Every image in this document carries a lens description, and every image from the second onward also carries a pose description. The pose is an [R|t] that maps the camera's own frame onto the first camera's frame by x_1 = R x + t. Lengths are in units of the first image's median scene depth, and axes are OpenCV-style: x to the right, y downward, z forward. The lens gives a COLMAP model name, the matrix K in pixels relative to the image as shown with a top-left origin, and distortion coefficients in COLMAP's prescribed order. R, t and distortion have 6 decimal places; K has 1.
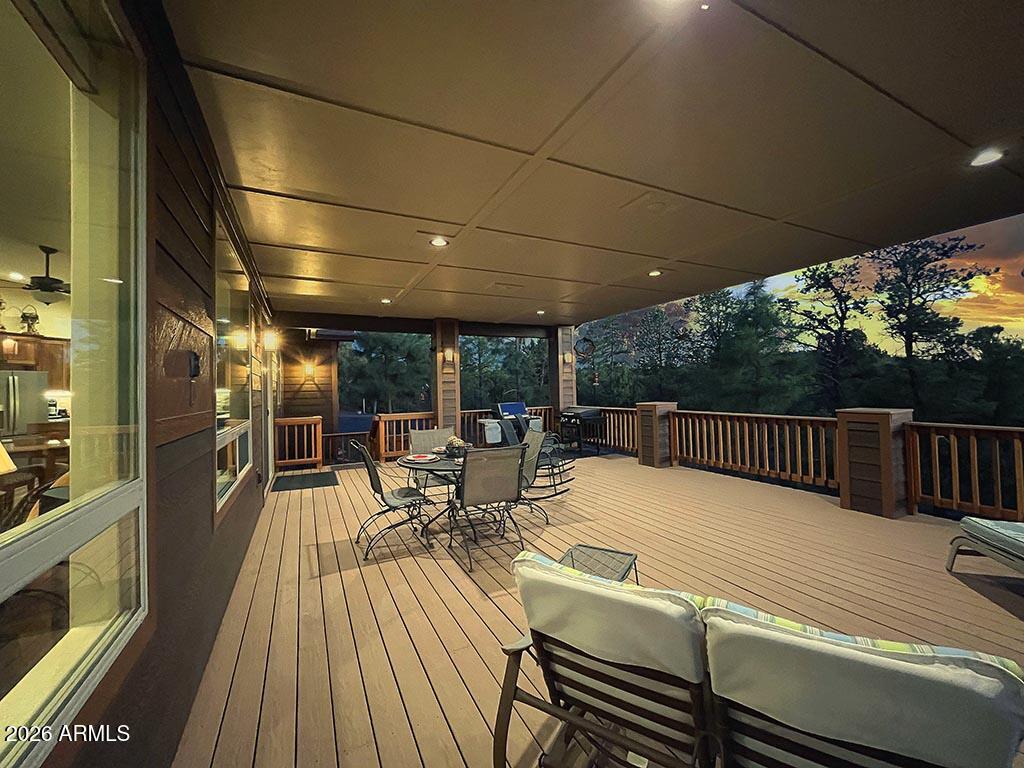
lens RADIAL K [[414.1, 0, 512.0], [0, 414.1, 384.0], [0, 0, 1]] dist [-0.001940, -0.000146]
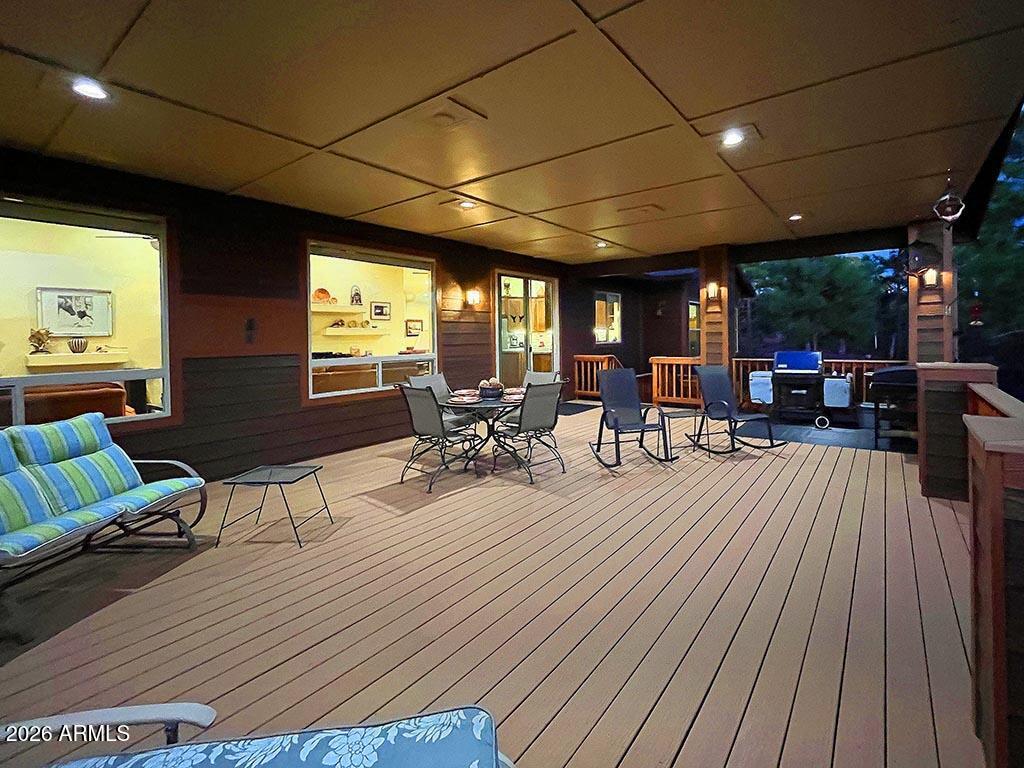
lens RADIAL K [[455.6, 0, 574.4], [0, 455.6, 341.5], [0, 0, 1]] dist [-0.000009, 0.000066]
pose [[0.490009, 0.027371, -0.871287, 0.515814], [0.012158, 0.999195, 0.038226, -0.005732], [0.871632, -0.029324, 0.489282, 0.310323]]
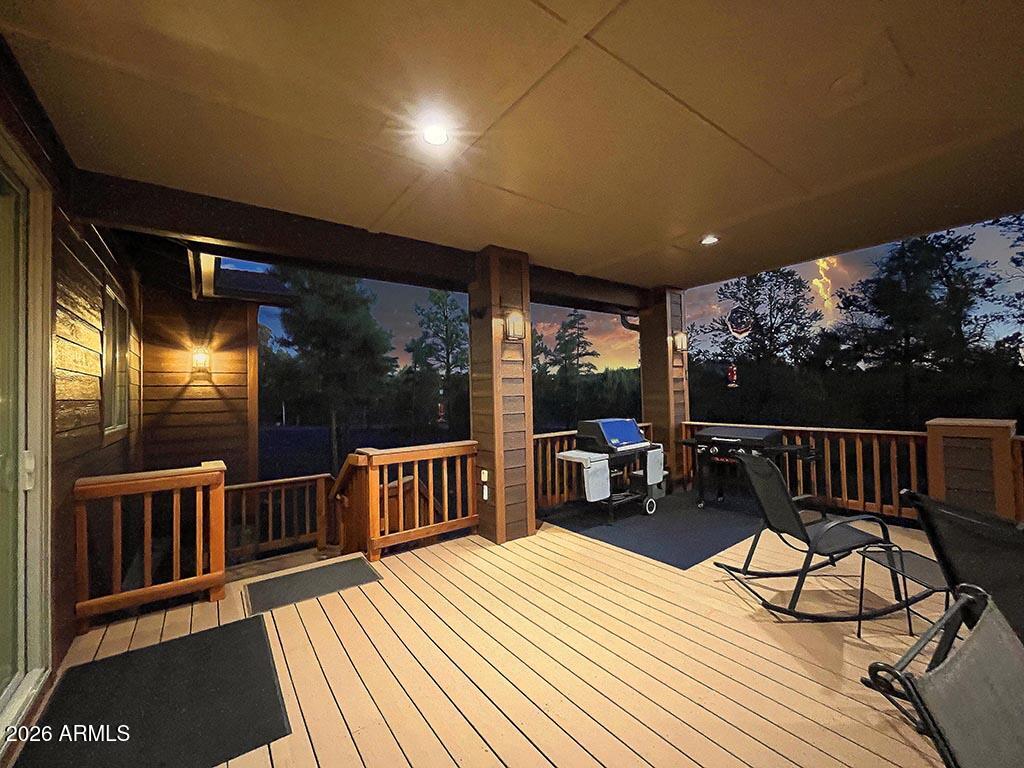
lens RADIAL K [[414.1, 0, 512.0], [0, 414.1, 384.0], [0, 0, 1]] dist [-0.001940, -0.000146]
pose [[0.985259, 0.001943, 0.171058, -0.240789], [0.000429, 0.999904, -0.013833, 0.007022], [-0.171068, 0.013703, 0.985164, 0.526248]]
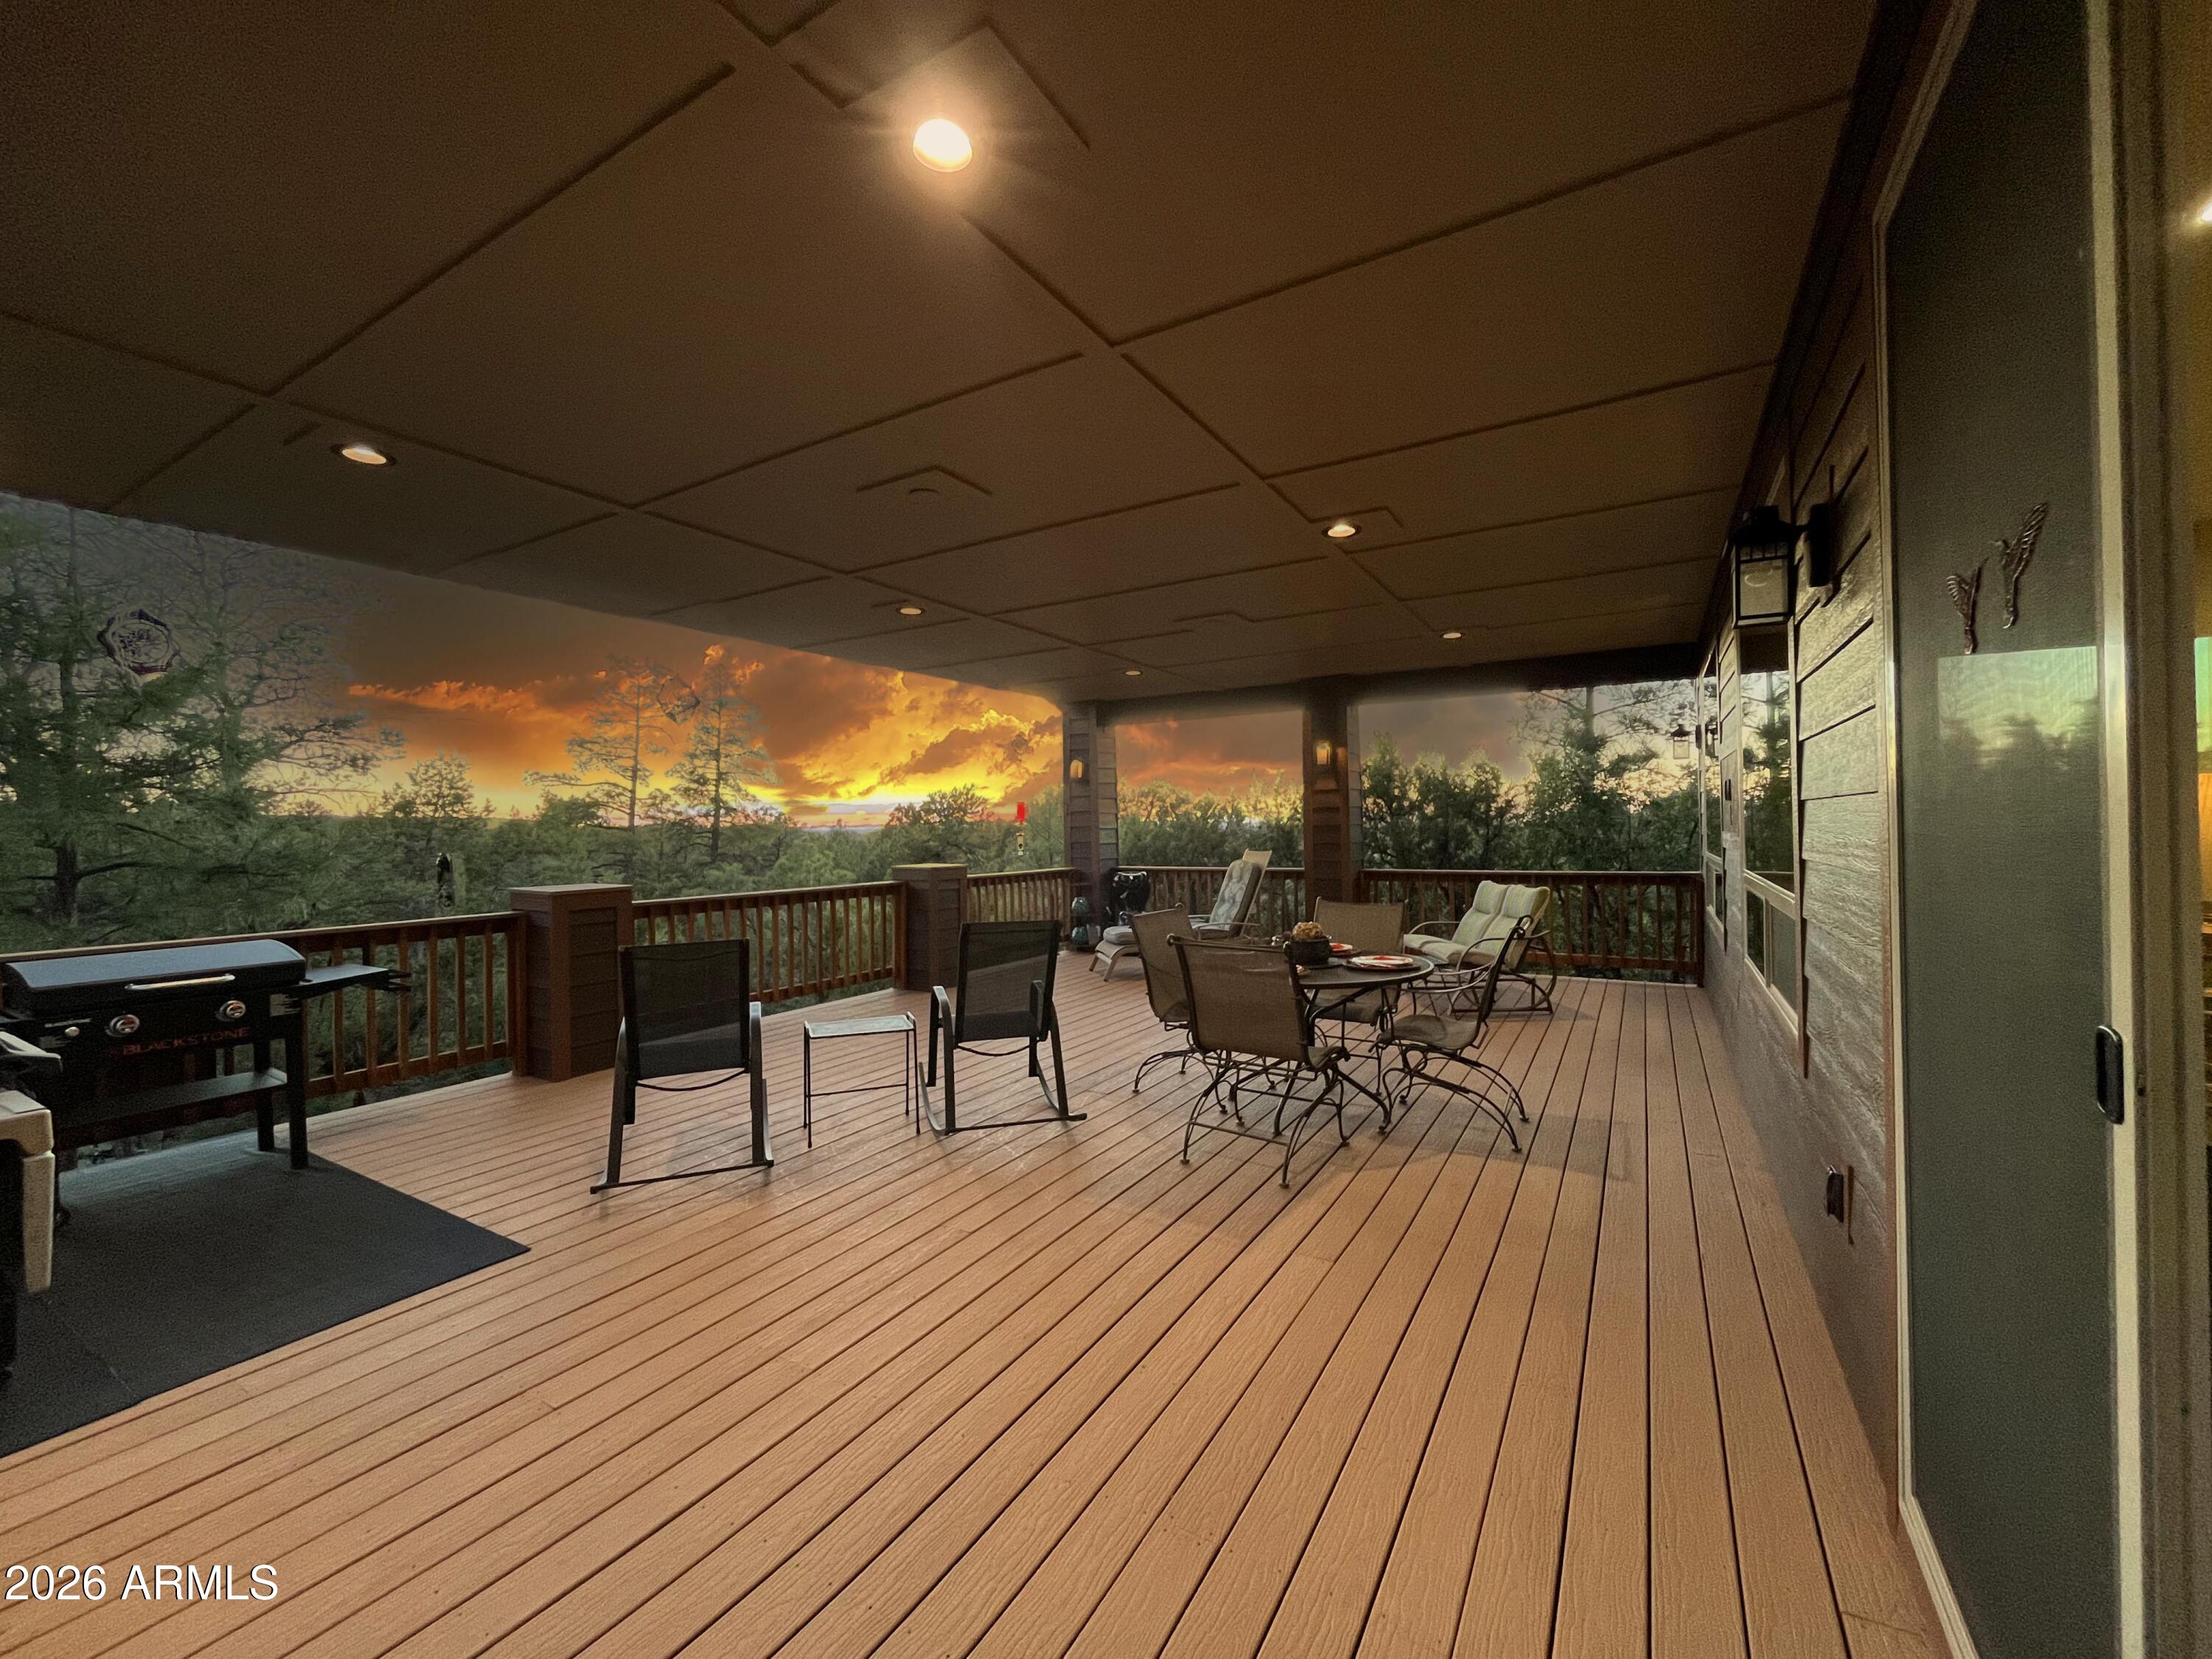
lens RADIAL K [[894.5, 0, 1106.0], [0, 894.5, 829.5], [0, 0, 1]] dist [-0.001940, -0.000146]
pose [[-0.535492, 0.031991, 0.843934, -0.458158], [0.017720, 0.999488, -0.026644, 0.020830], [-0.844354, 0.000687, -0.535785, 0.896919]]
